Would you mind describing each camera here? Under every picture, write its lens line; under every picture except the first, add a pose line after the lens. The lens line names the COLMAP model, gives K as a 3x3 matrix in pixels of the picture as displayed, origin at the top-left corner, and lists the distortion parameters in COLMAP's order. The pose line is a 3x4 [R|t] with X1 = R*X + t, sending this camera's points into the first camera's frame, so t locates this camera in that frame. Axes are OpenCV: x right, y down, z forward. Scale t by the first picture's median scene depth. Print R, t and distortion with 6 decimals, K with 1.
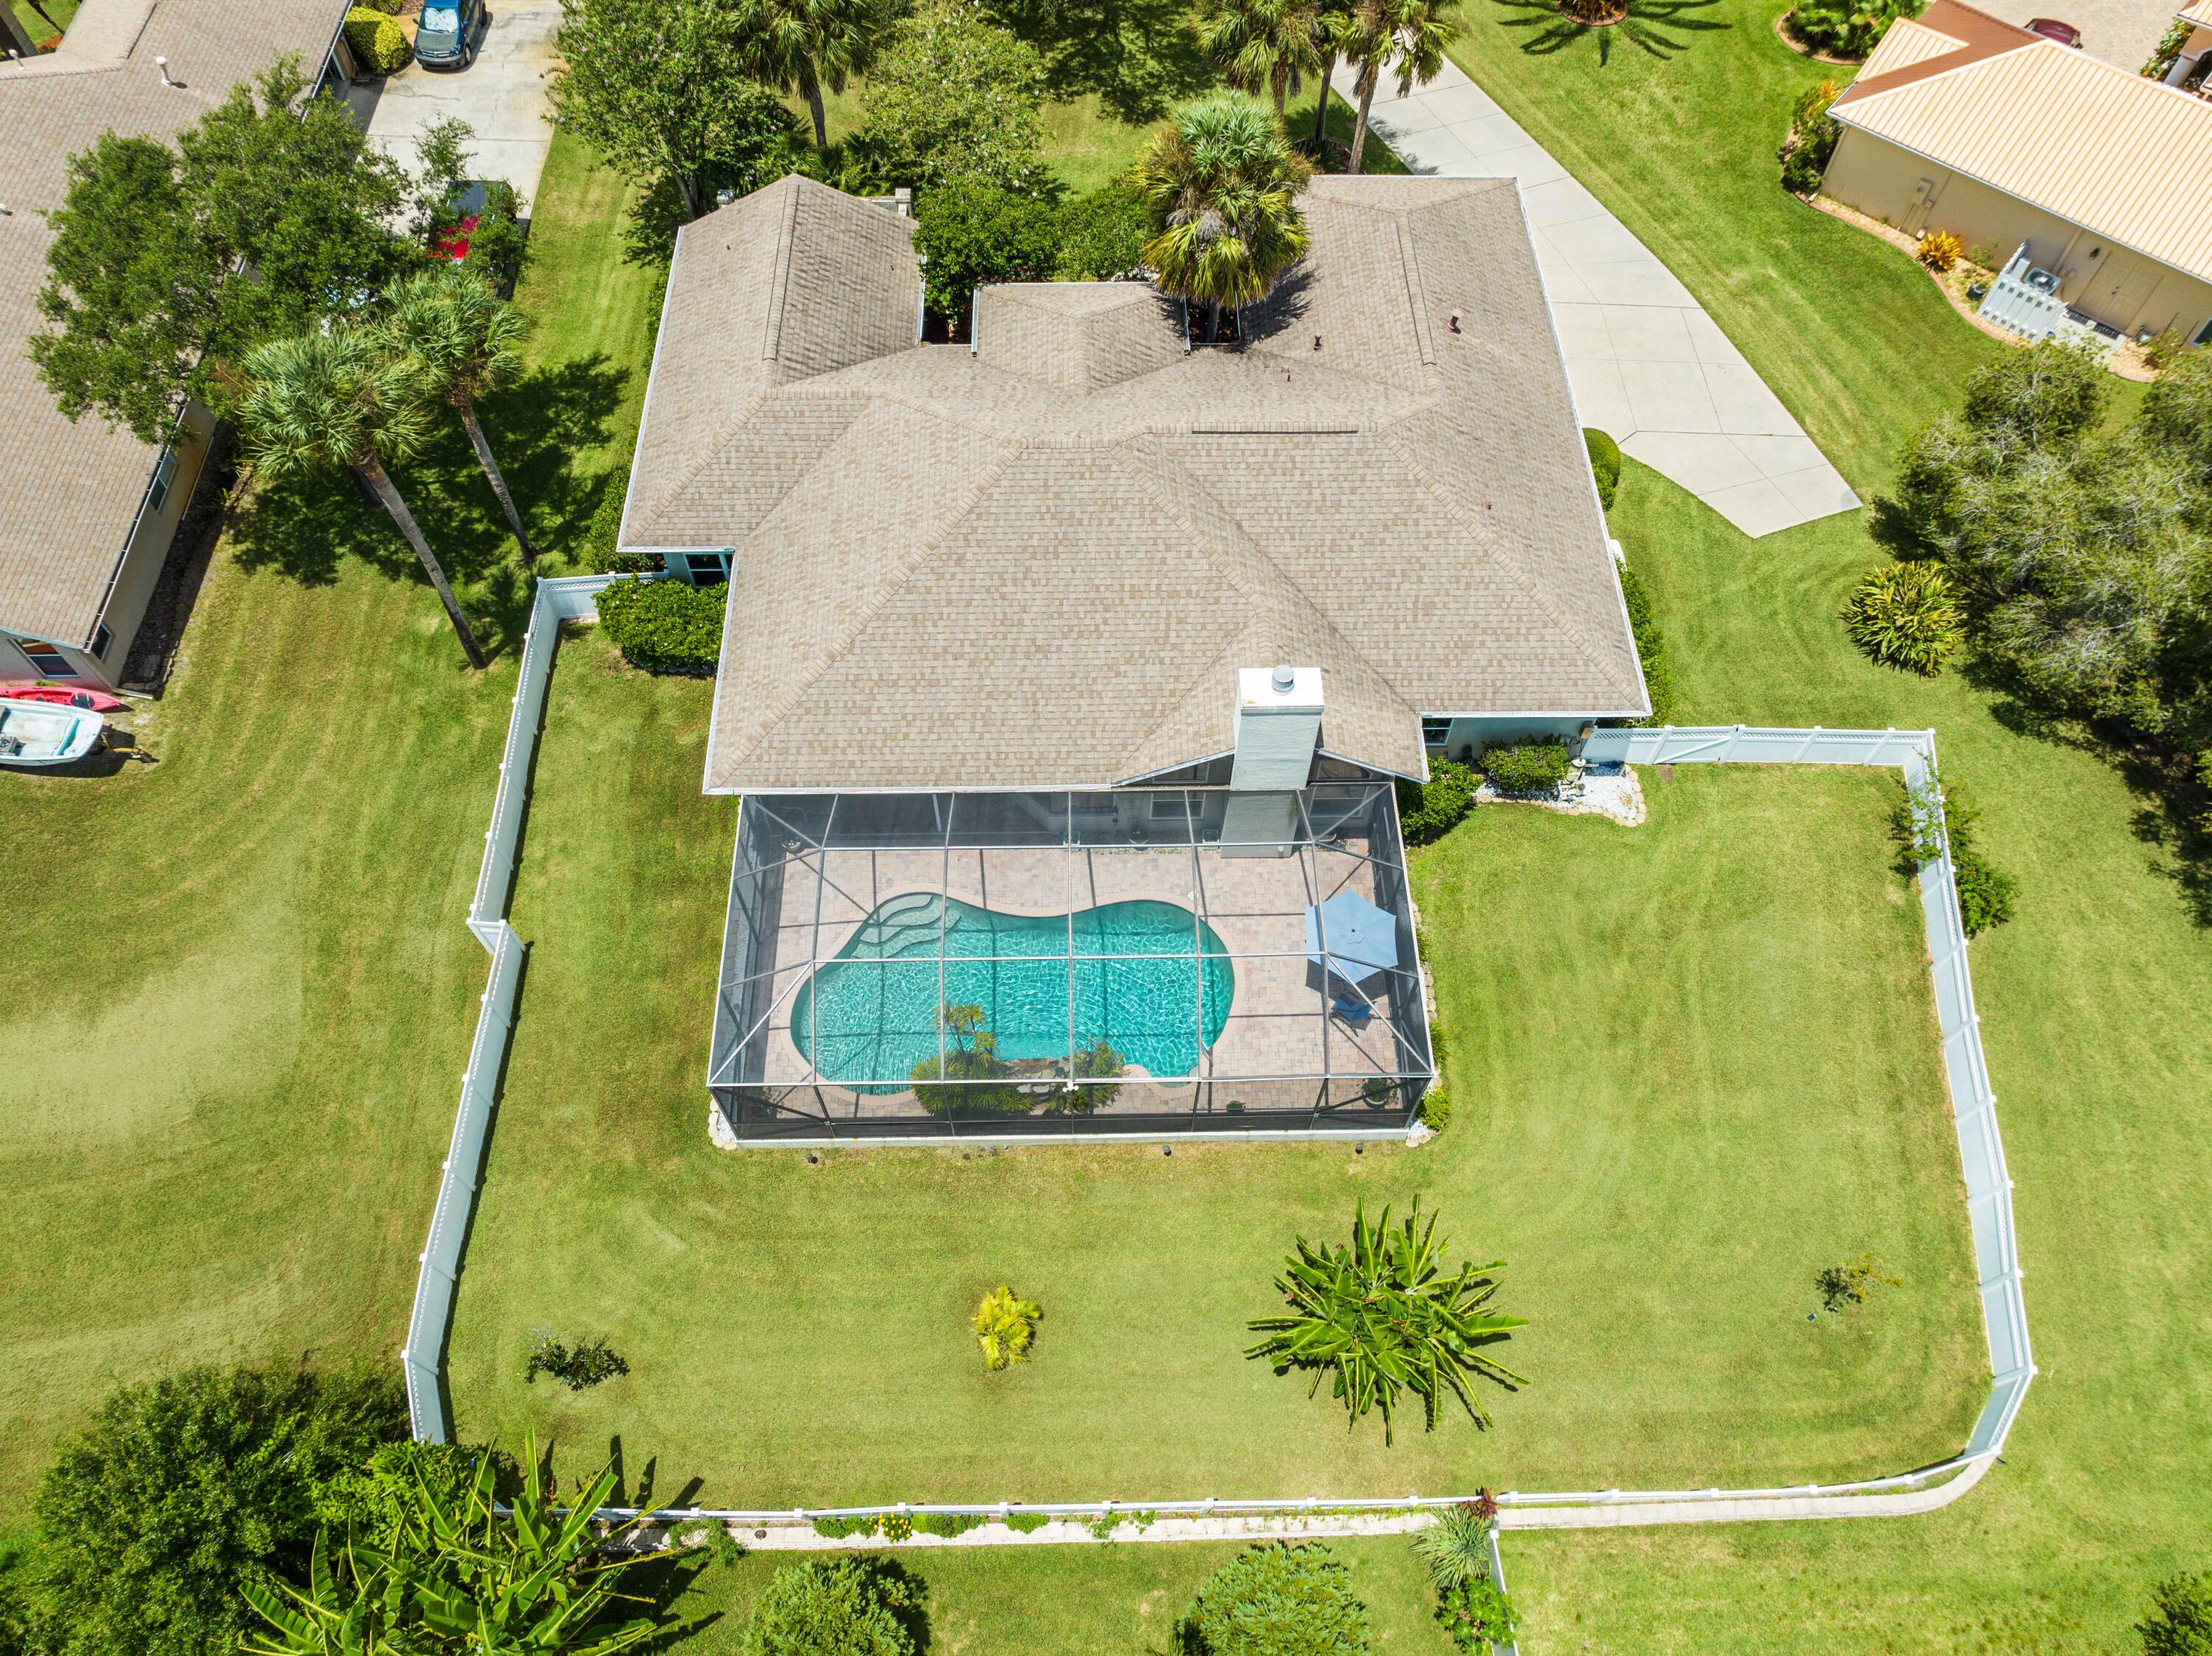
lens RADIAL K [[1521.2, 0, 1106.0], [0, 1521.2, 828.0], [0, 0, 1]] dist [-0.008984, -0.027999]
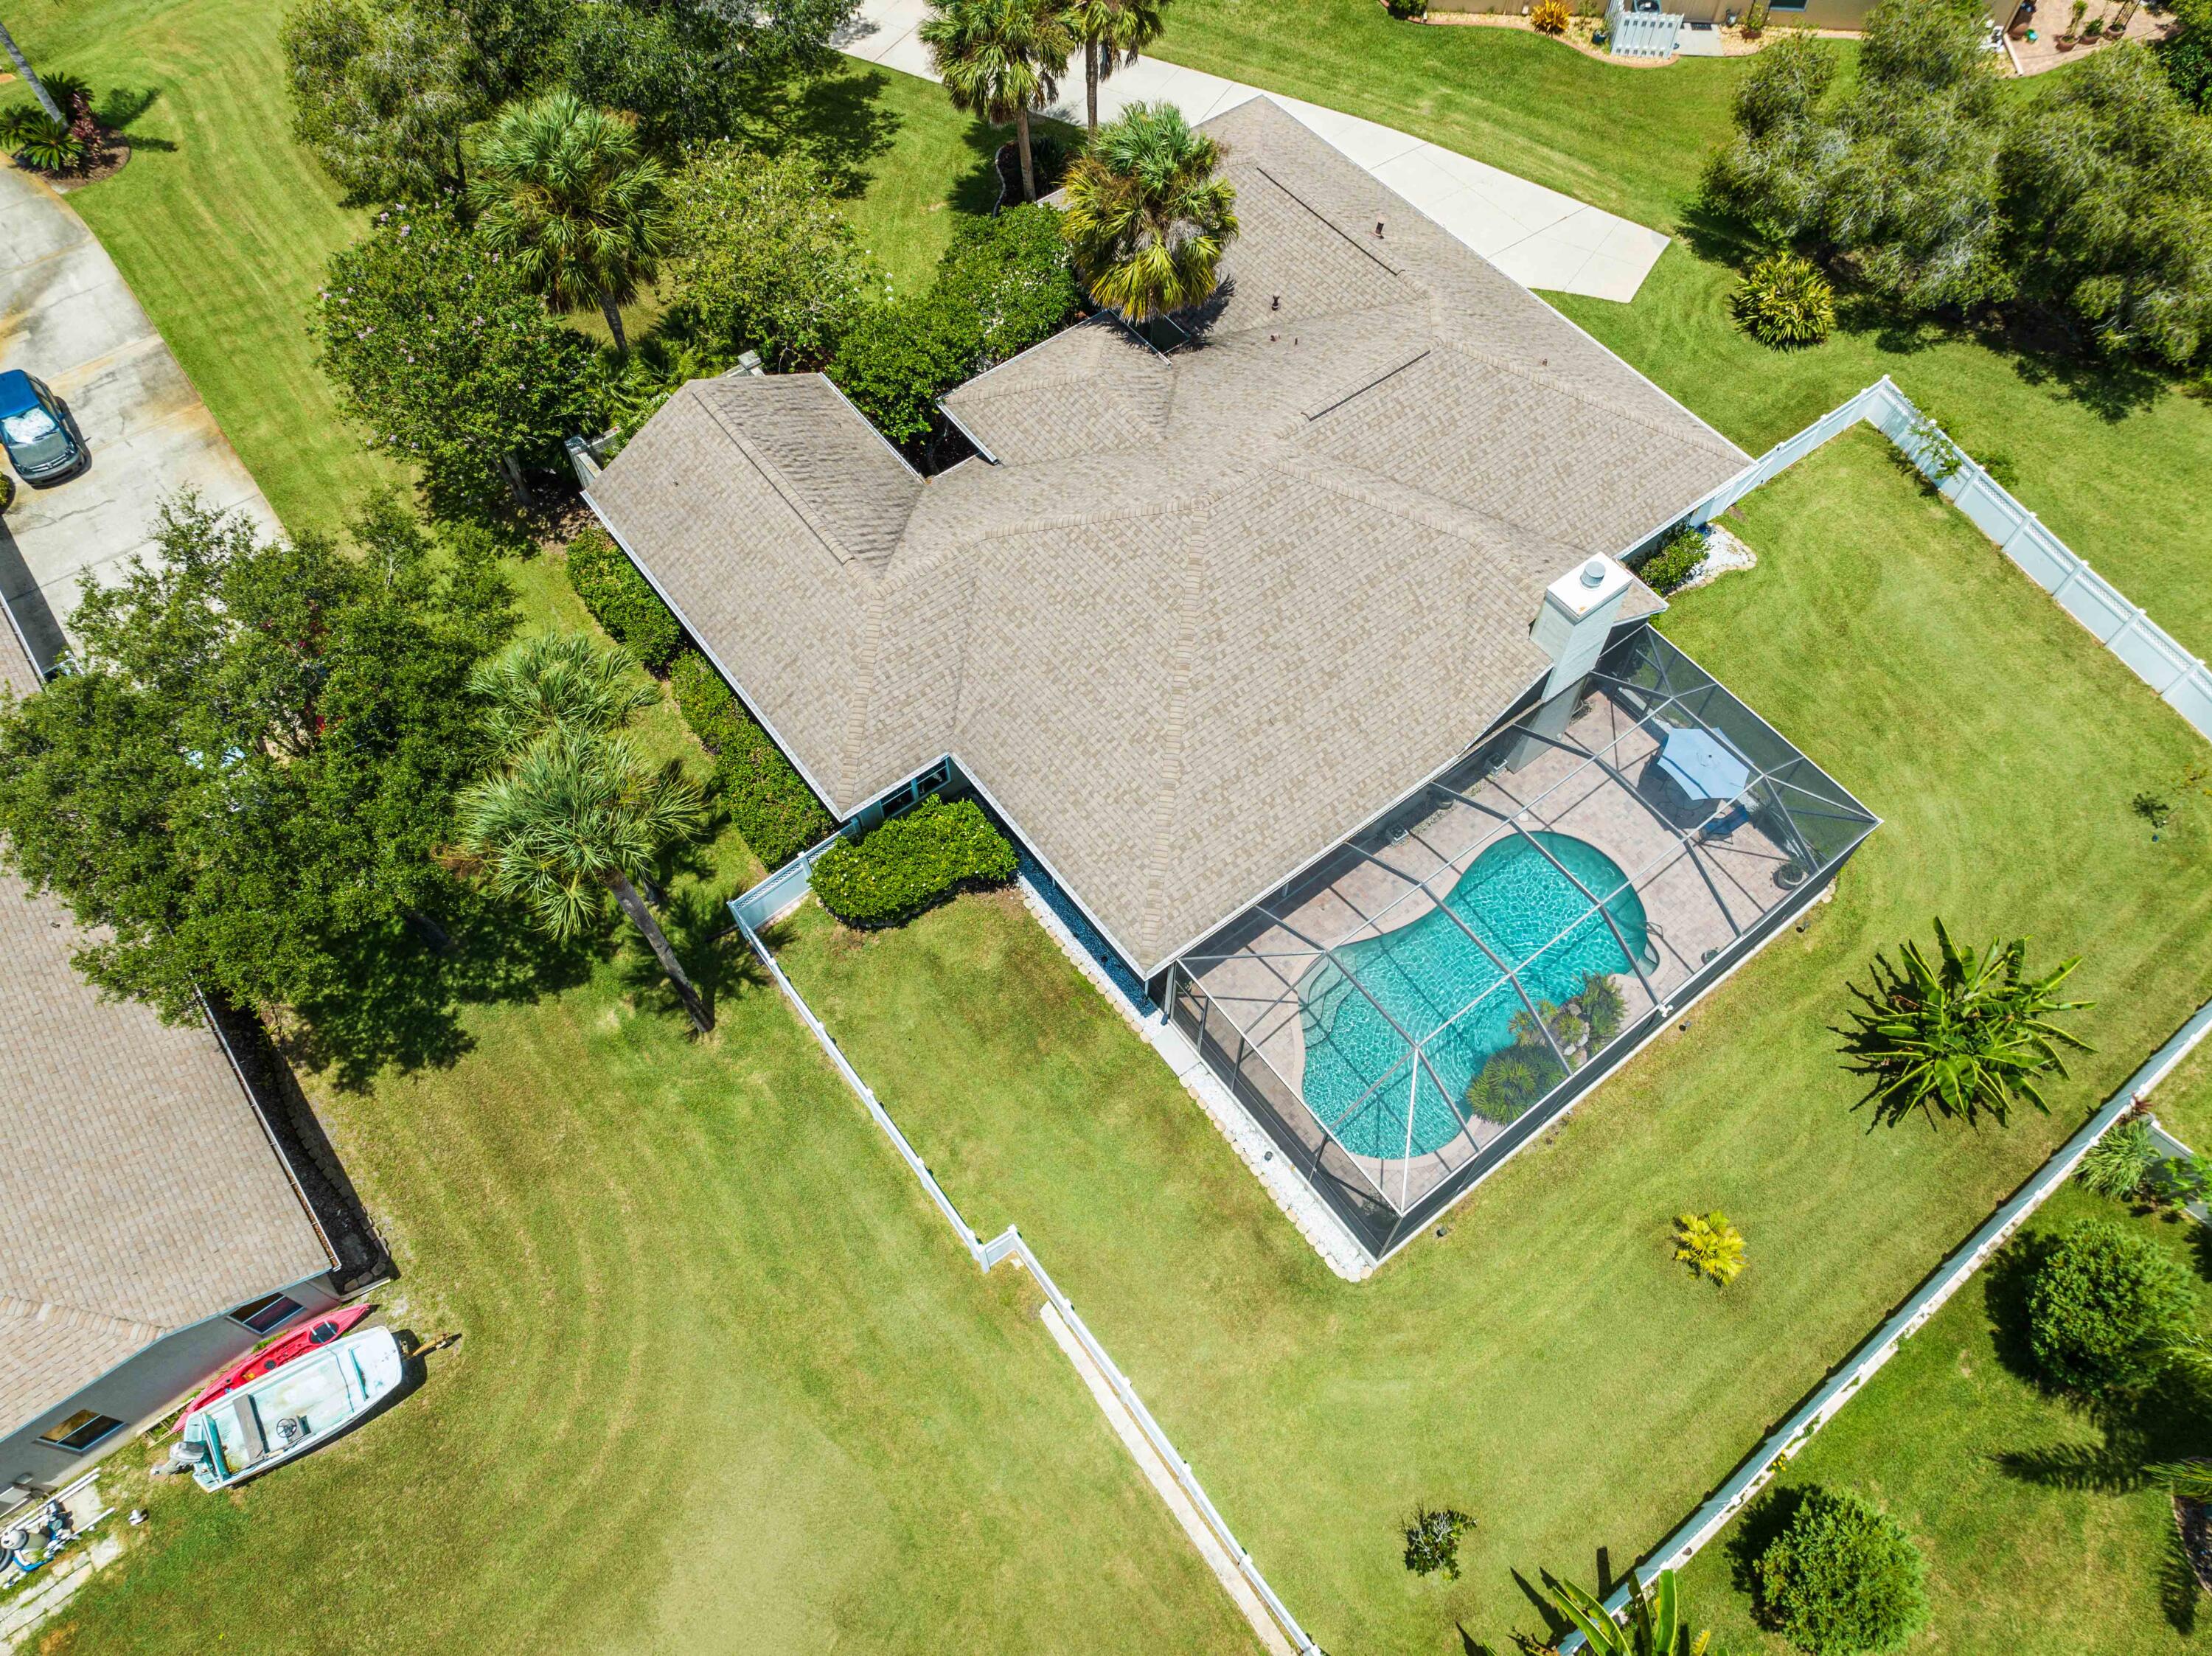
lens RADIAL K [[1531.6, 0, 1106.0], [0, 1531.6, 828.0], [0, 0, 1]] dist [0.002844, -0.056189]
pose [[0.806201, -0.511947, 0.296562, -0.456323], [0.510374, 0.855326, 0.089082, -0.175877], [-0.299263, 0.079540, 0.950850, 0.093366]]
